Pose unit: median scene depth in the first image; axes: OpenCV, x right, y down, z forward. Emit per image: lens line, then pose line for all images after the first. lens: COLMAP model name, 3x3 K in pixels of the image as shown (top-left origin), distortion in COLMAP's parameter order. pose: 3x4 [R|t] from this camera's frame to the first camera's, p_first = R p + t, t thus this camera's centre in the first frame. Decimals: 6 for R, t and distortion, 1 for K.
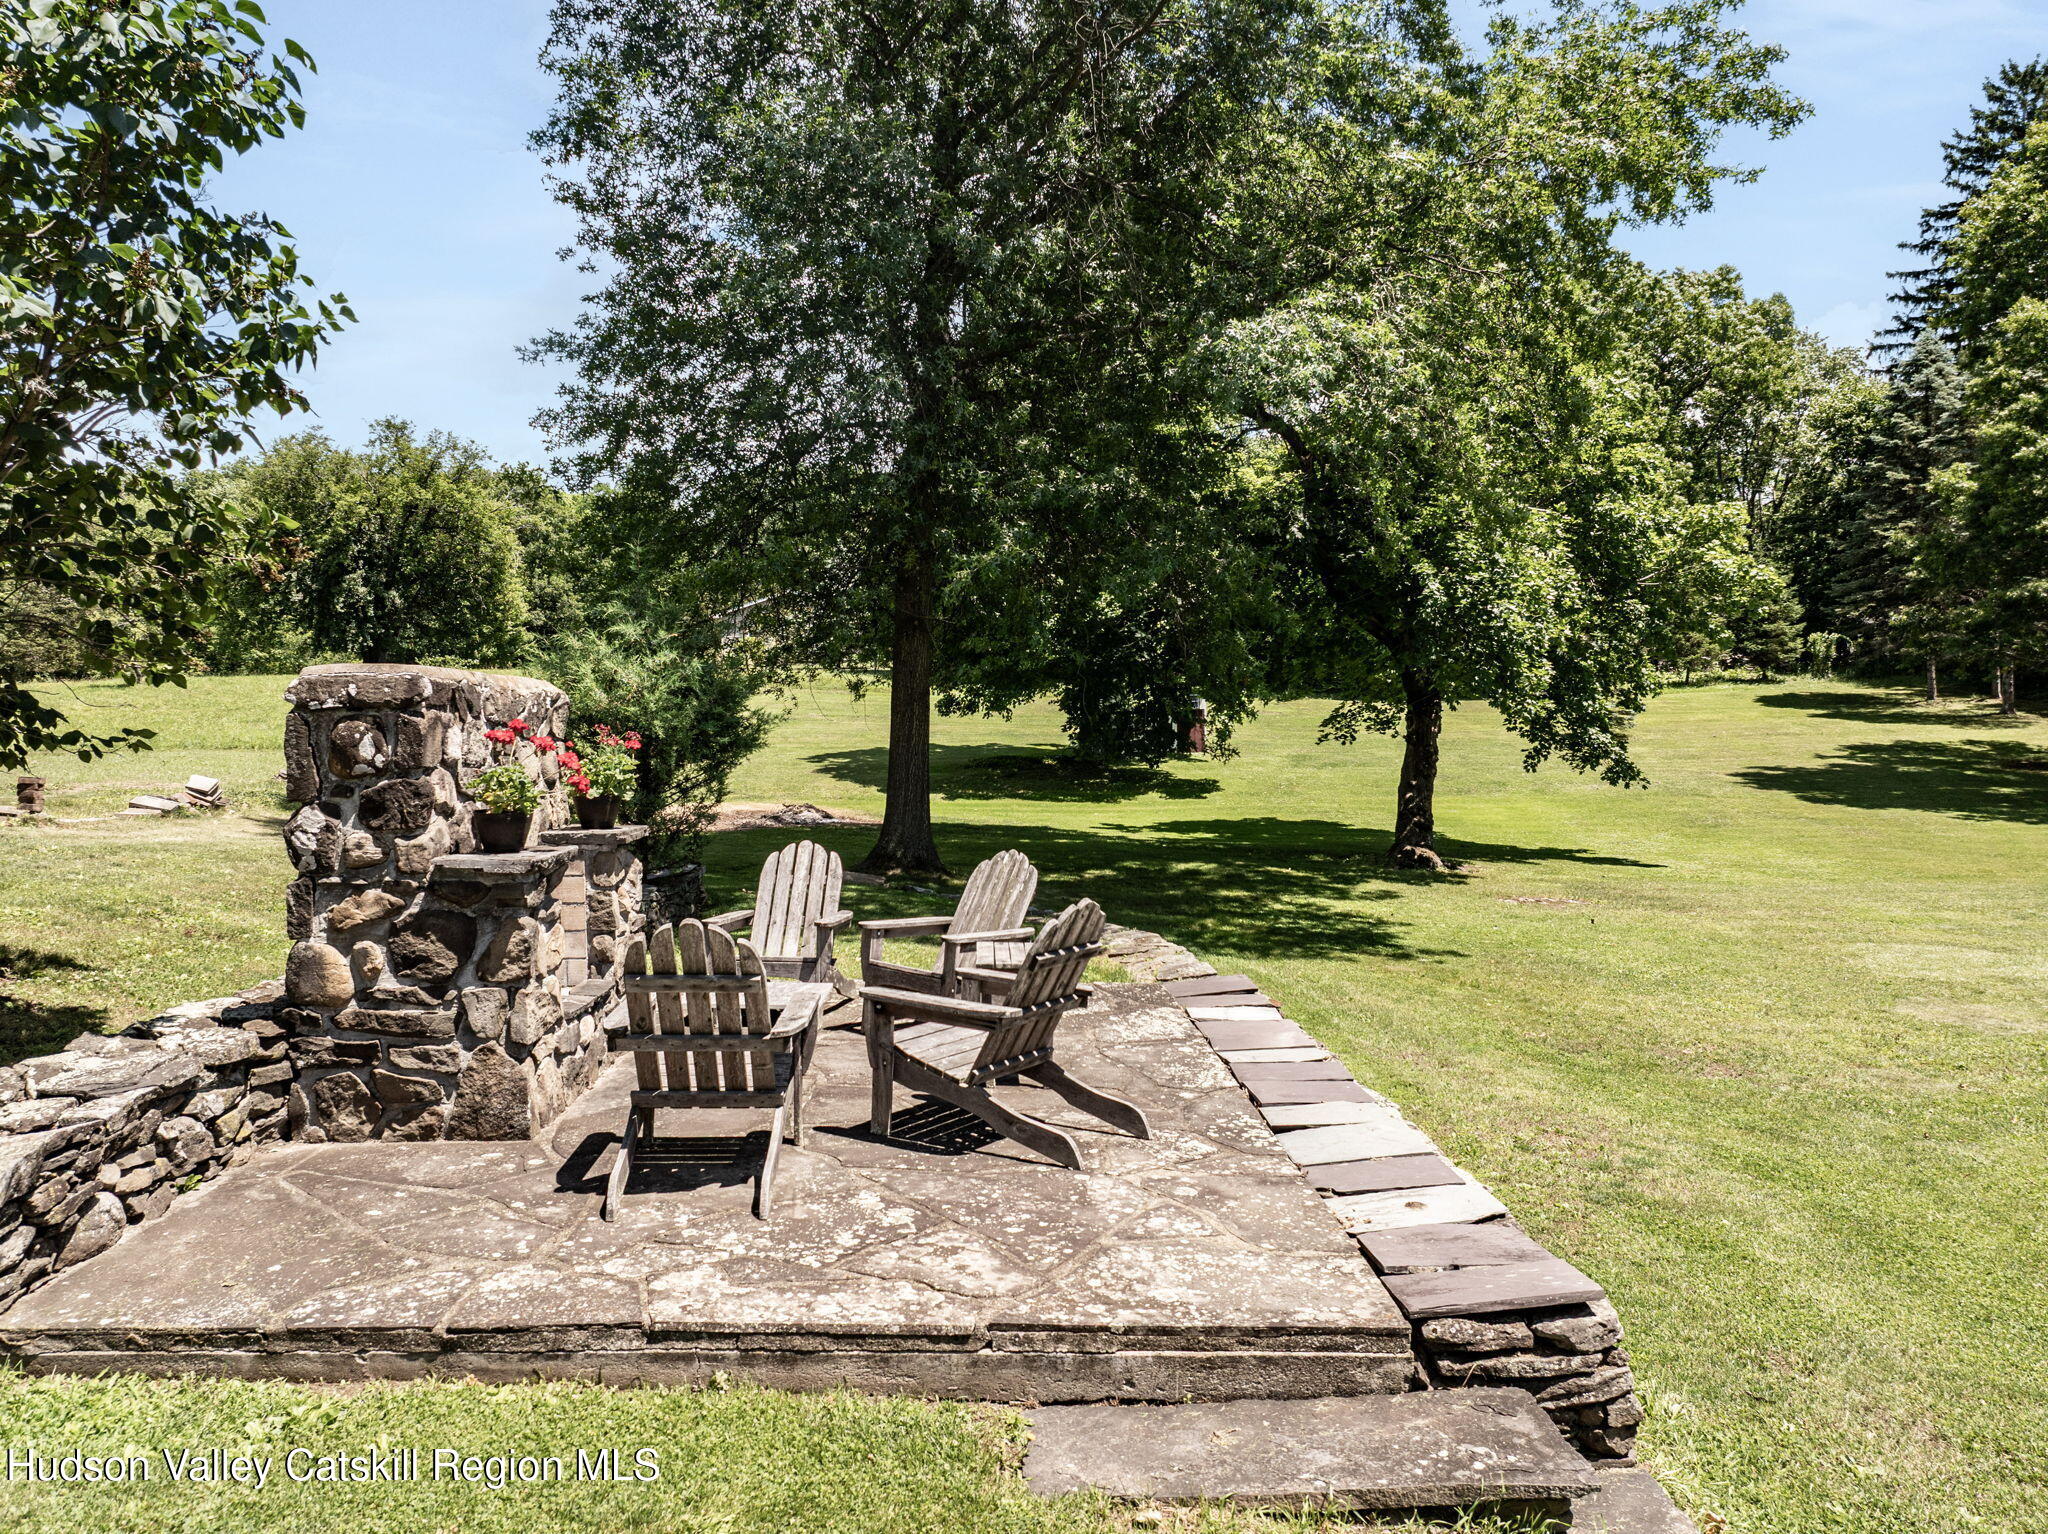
lens RADIAL K [[1441.8, 0, 1034.0], [0, 1441.8, 768.5], [0, 0, 1]] dist [-0.057352, 0.040599]
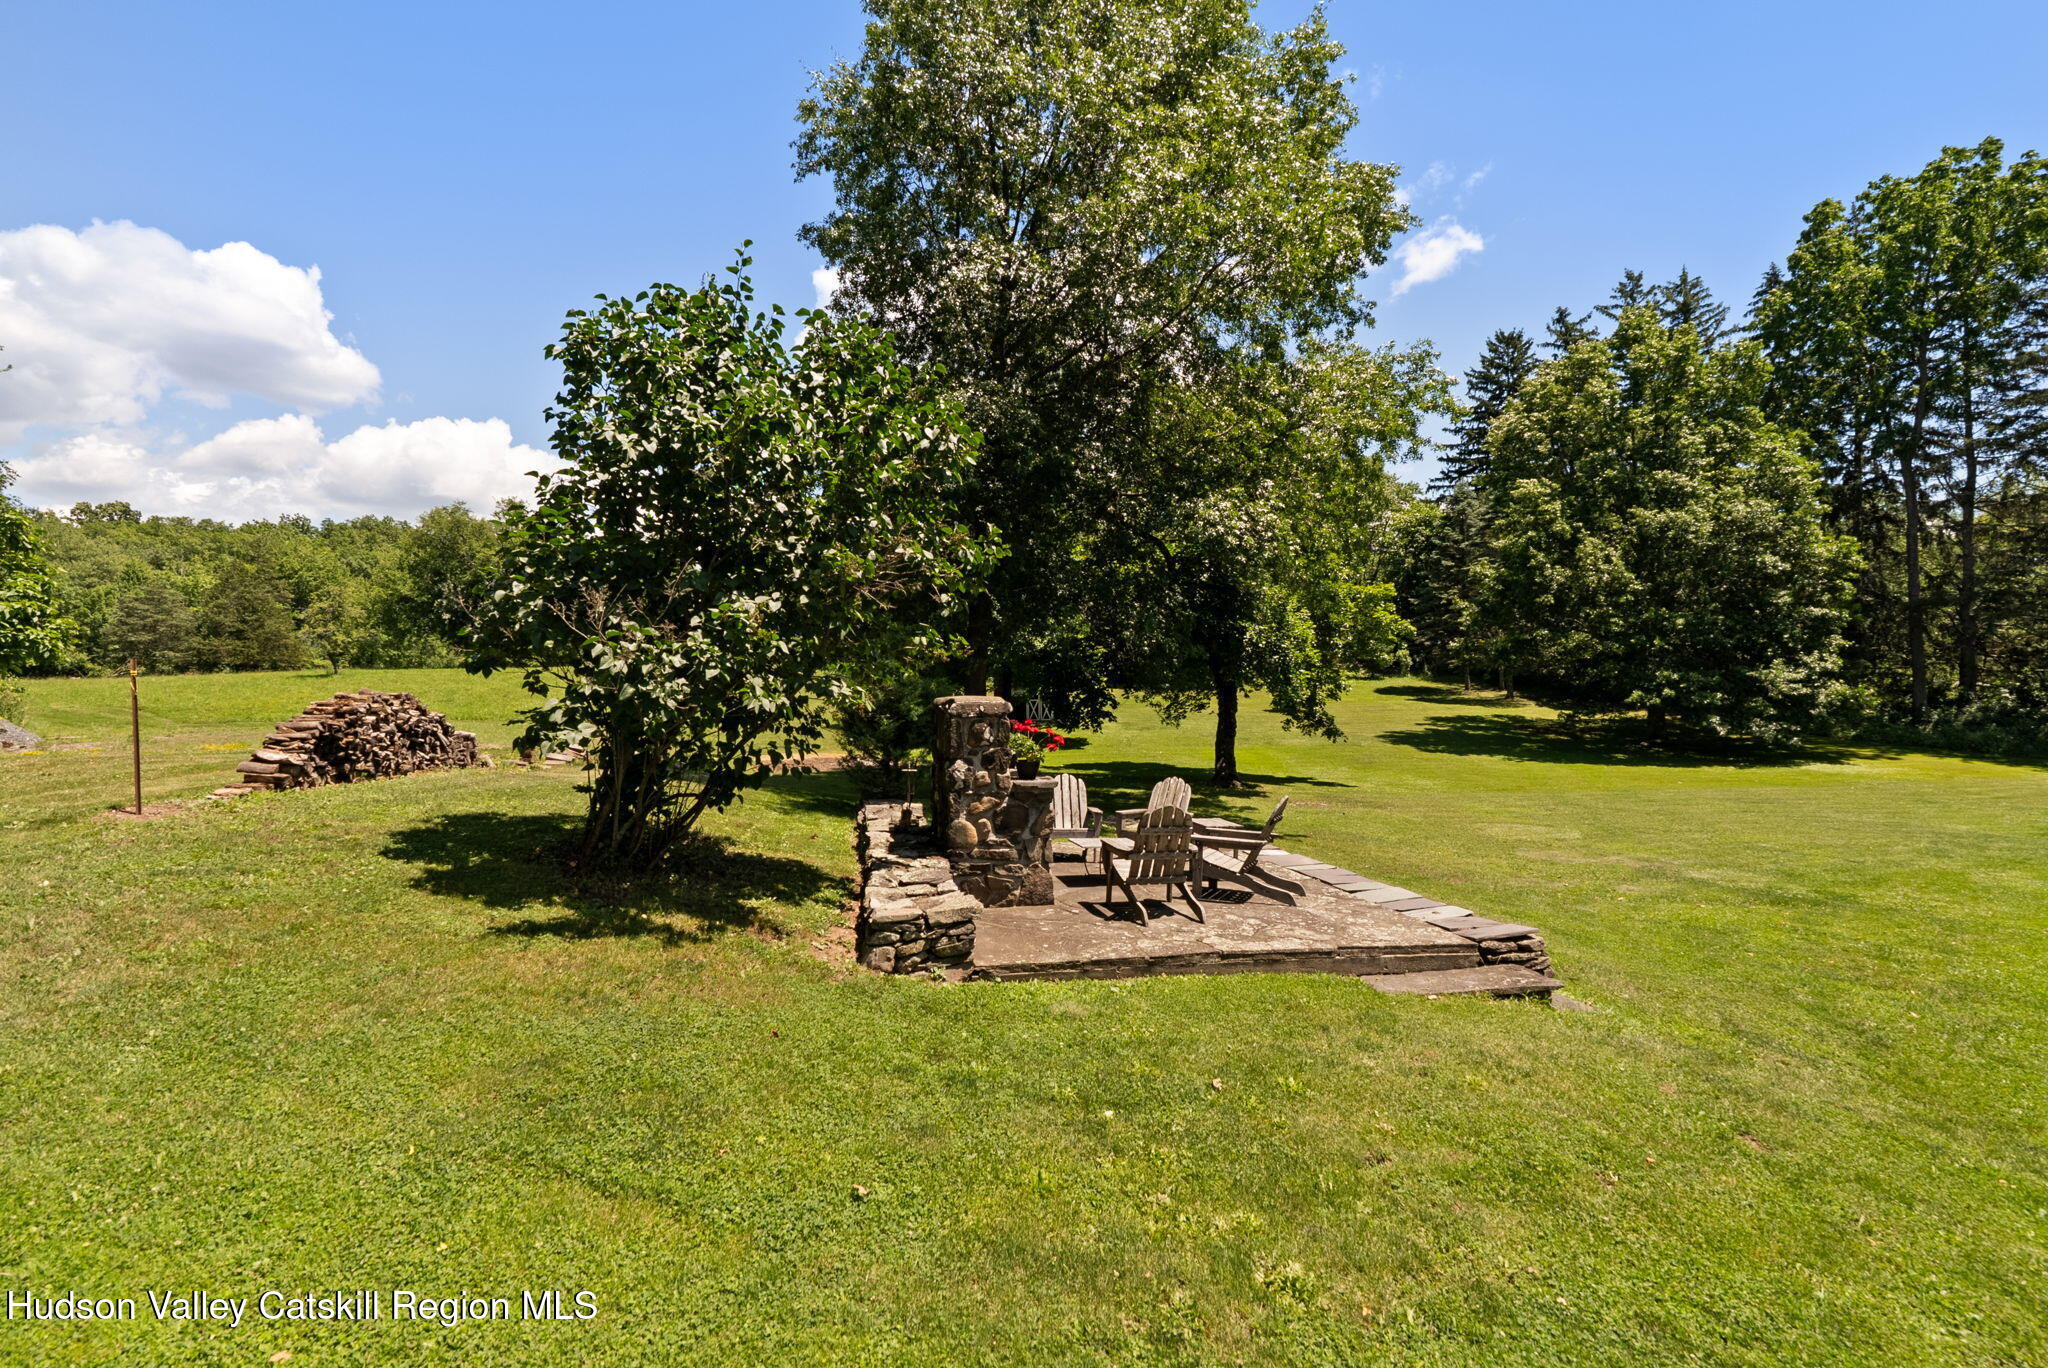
lens RADIAL K [[927.7, 0, 1041.4], [0, 927.7, 692.4], [0, 0, 1]] dist [0.002317, -0.000431]
pose [[0.988167, 0.003147, 0.153349, -0.411968], [0.002997, 0.999202, -0.039820, -0.014466], [-0.153352, 0.039809, 0.987369, -0.327182]]
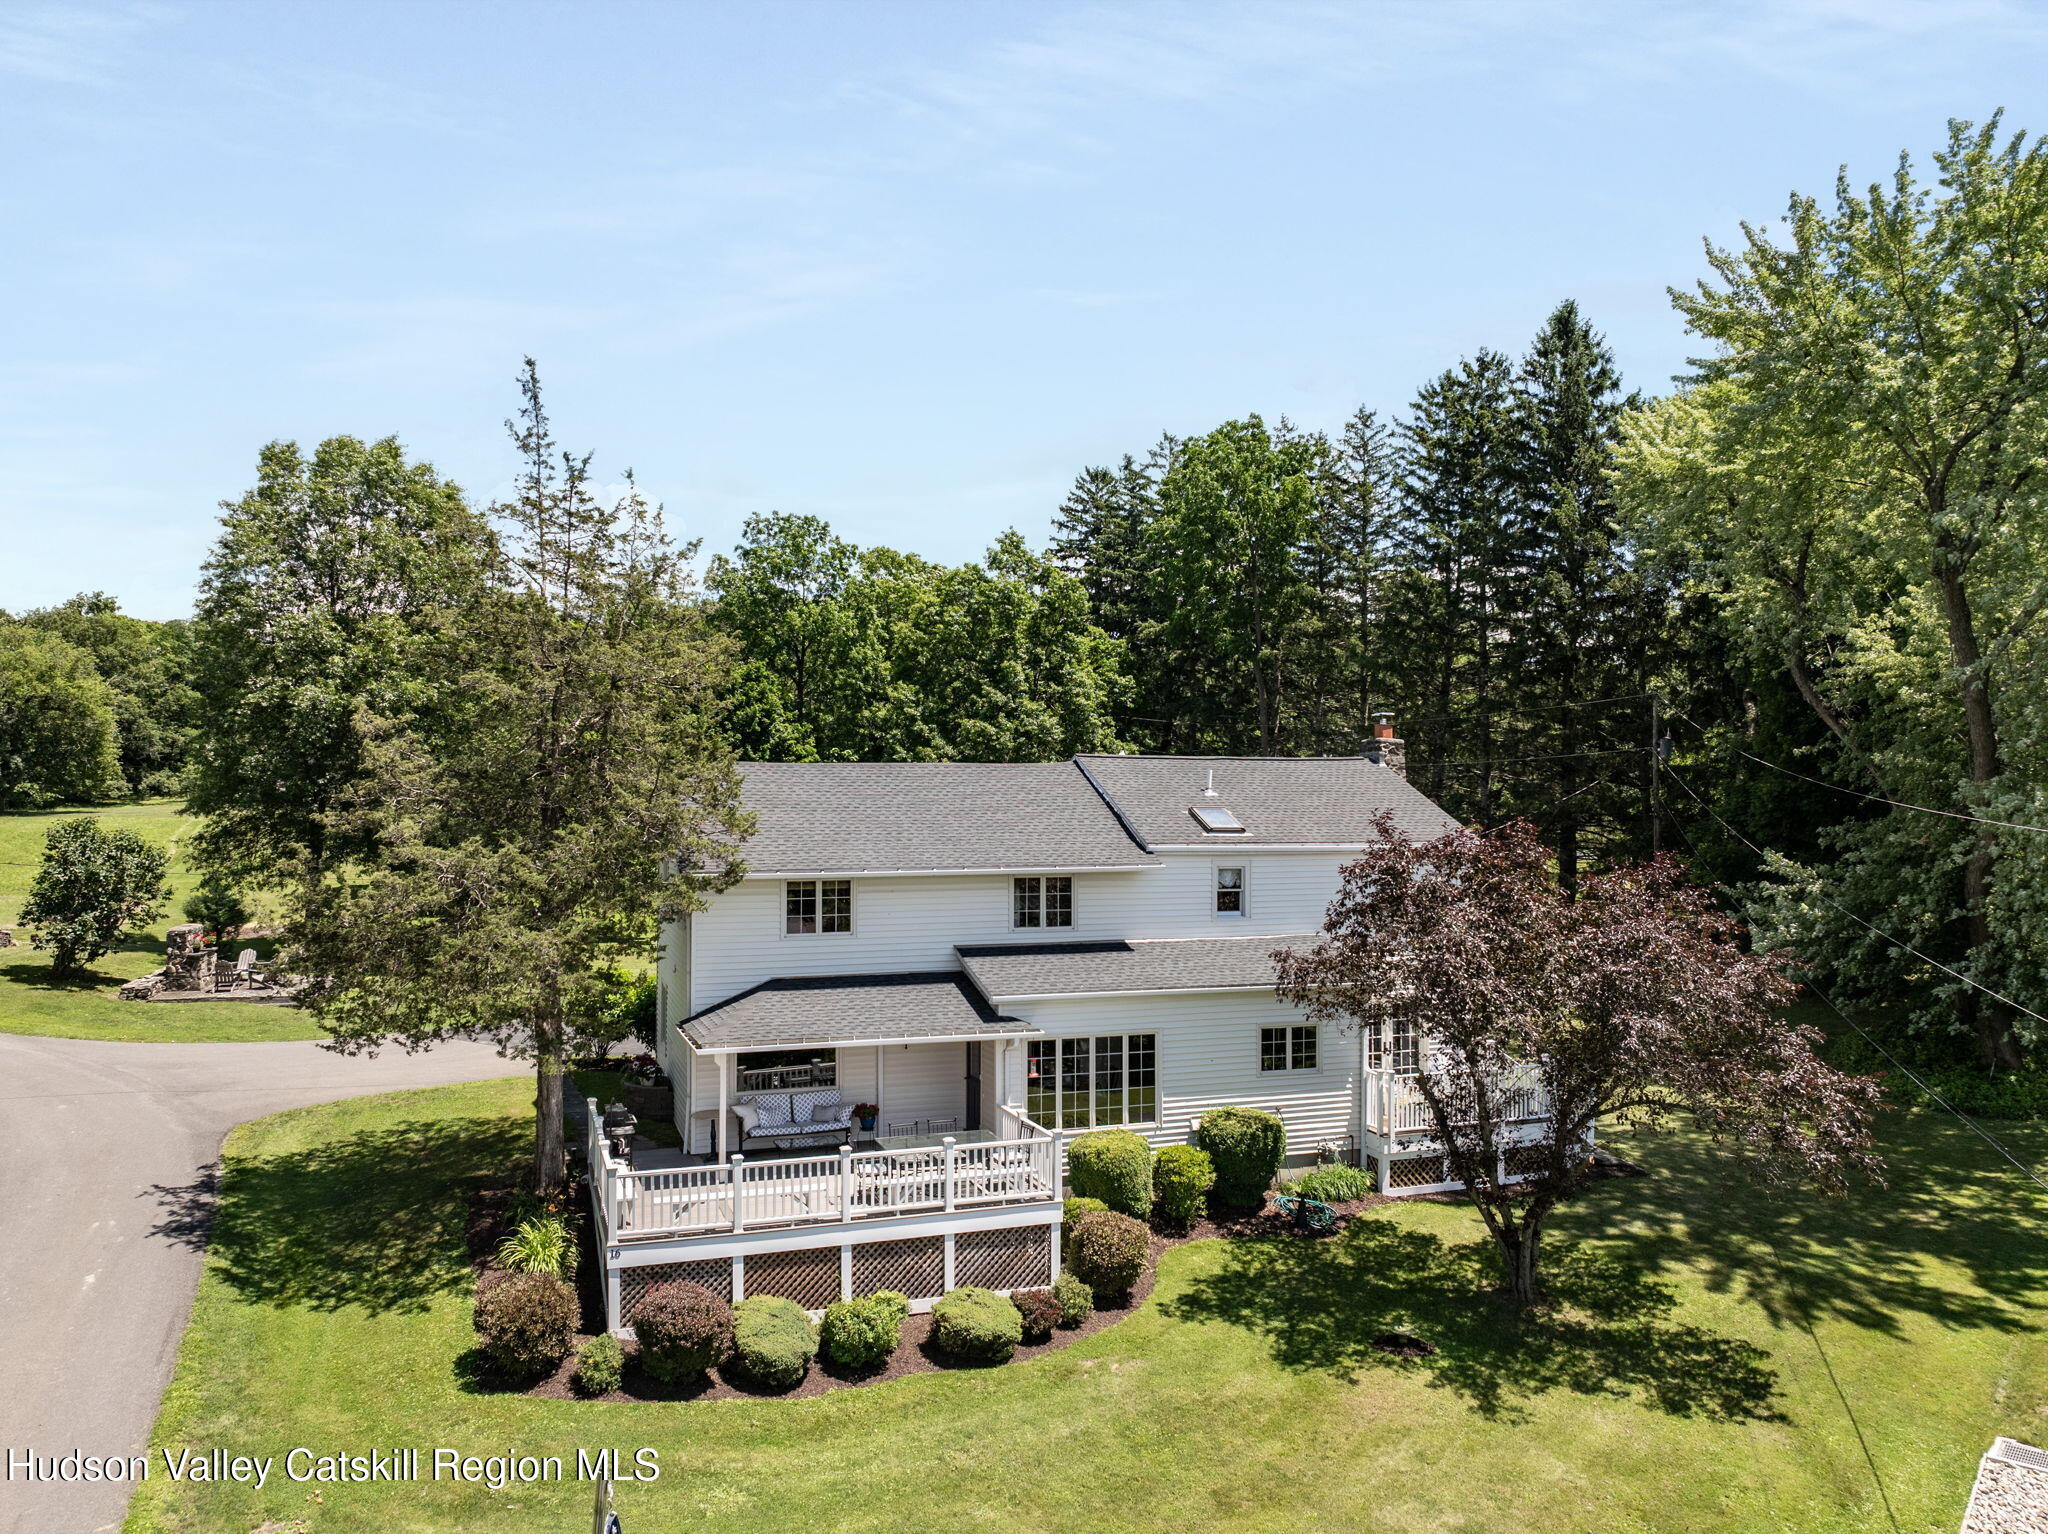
lens RADIAL K [[1440.6, 0, 1022.3], [0, 1440.6, 764.6], [0, 0, 1]] dist [-0.043272, -0.001424]
pose [[0.967838, 0.004058, 0.251541, 1.356619], [0.009157, 0.998639, -0.051343, -0.353313], [-0.251407, 0.051995, 0.966484, -5.114701]]
